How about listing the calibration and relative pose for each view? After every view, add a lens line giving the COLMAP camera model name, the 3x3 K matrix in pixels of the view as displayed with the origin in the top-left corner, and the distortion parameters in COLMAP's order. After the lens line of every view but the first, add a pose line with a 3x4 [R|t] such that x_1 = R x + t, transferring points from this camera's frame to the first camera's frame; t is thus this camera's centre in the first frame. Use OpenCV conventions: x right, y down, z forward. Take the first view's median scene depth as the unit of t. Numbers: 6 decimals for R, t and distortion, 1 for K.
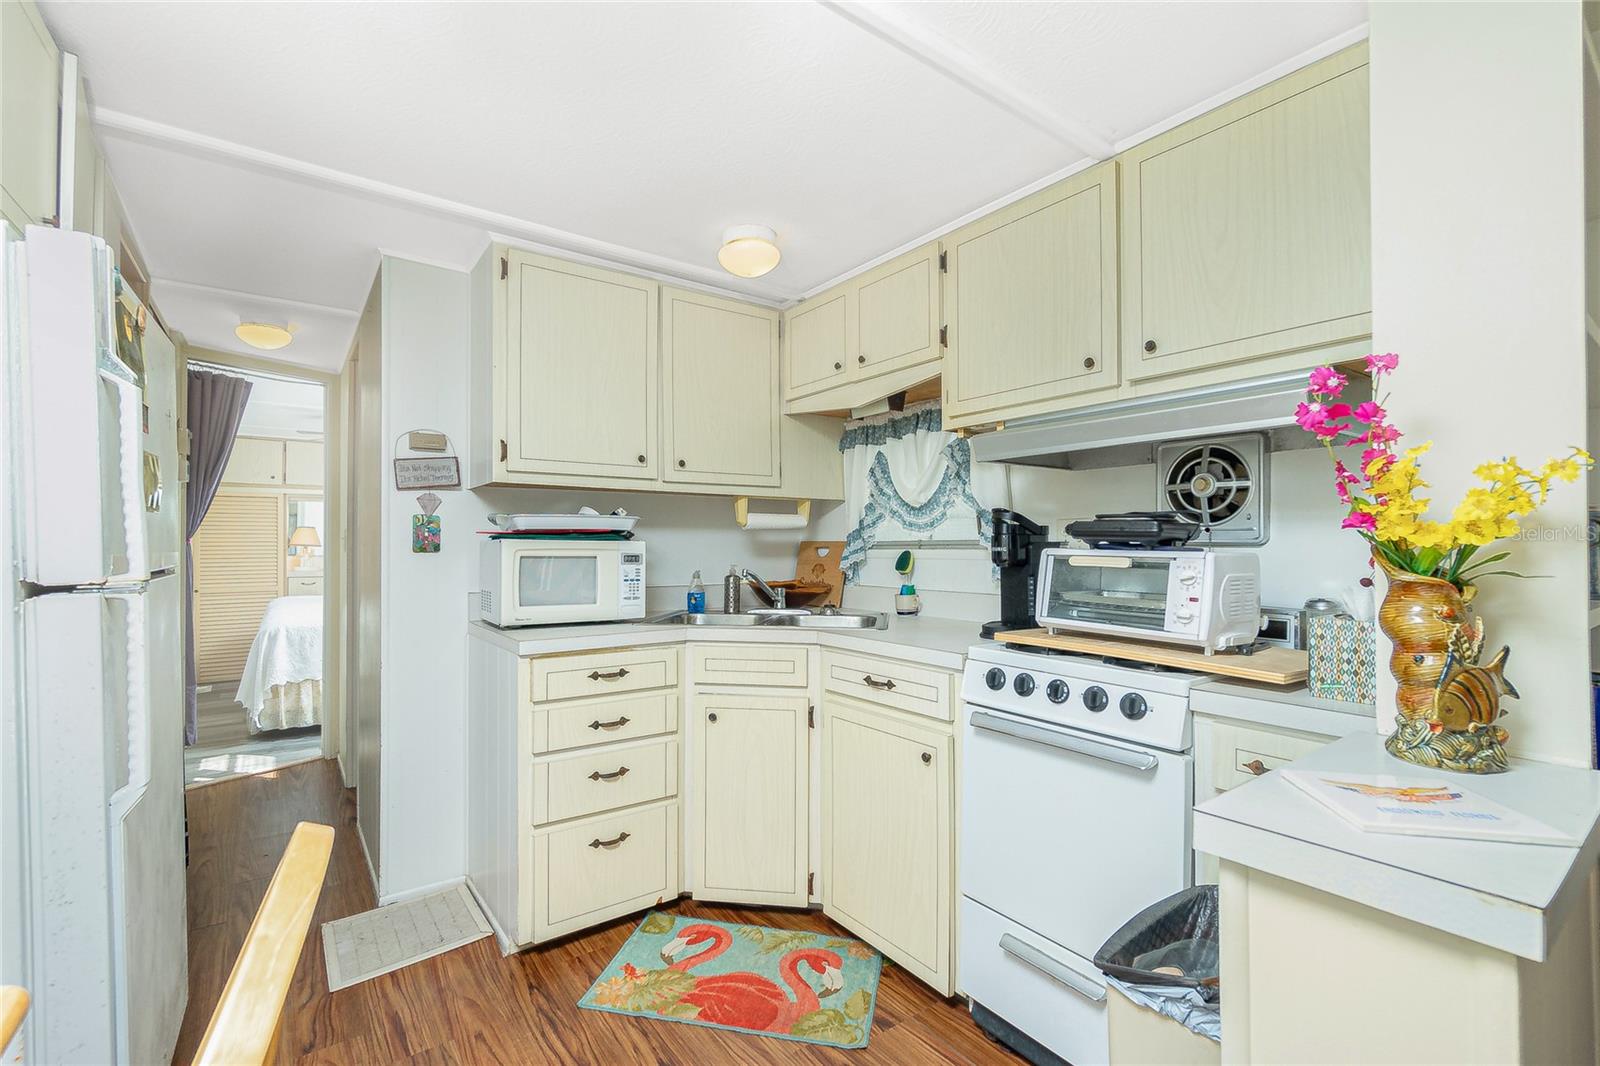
lens RADIAL K [[714.6, 0, 803.0], [0, 714.6, 516.5], [0, 0, 1]] dist [-0.000847, -0.000169]
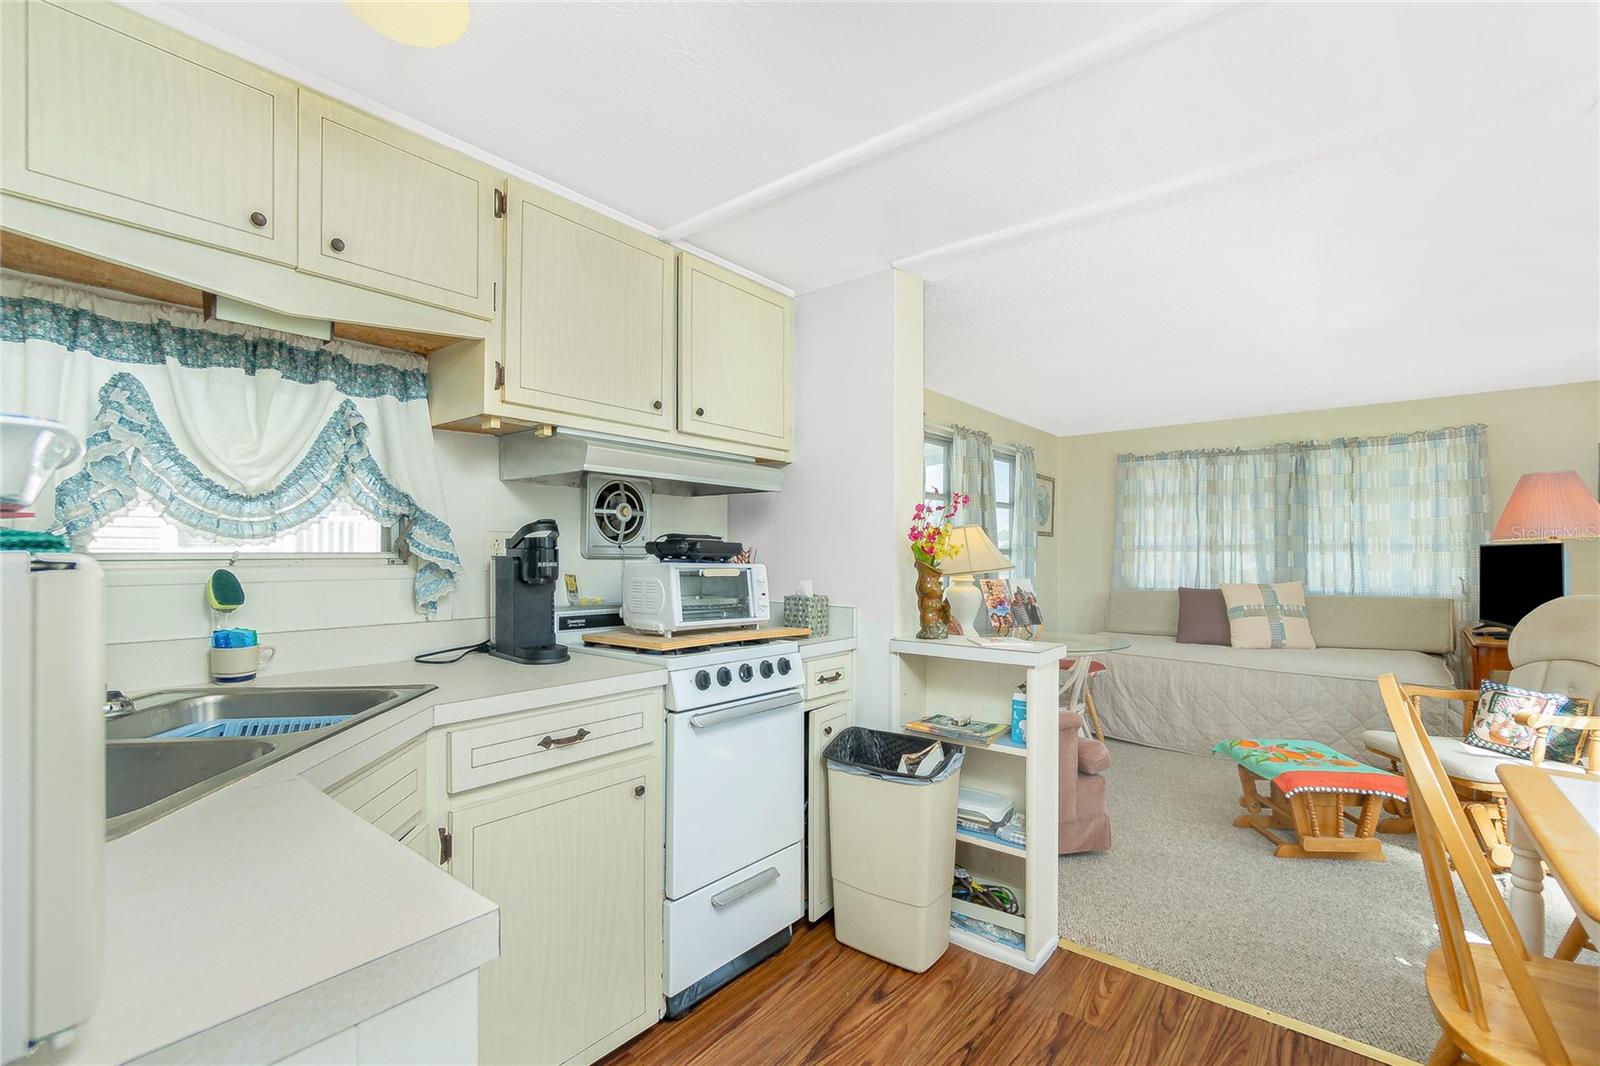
lens RADIAL K [[699.7, 0, 800.0], [0, 699.7, 533.0], [0, 0, 1]] dist [-0.000507, -0.000010]
pose [[-0.250088, 0.027146, 0.967843, -0.739241], [-0.041557, 0.998385, -0.038741, 0.029471], [-0.967331, -0.049909, -0.248556, 1.004727]]
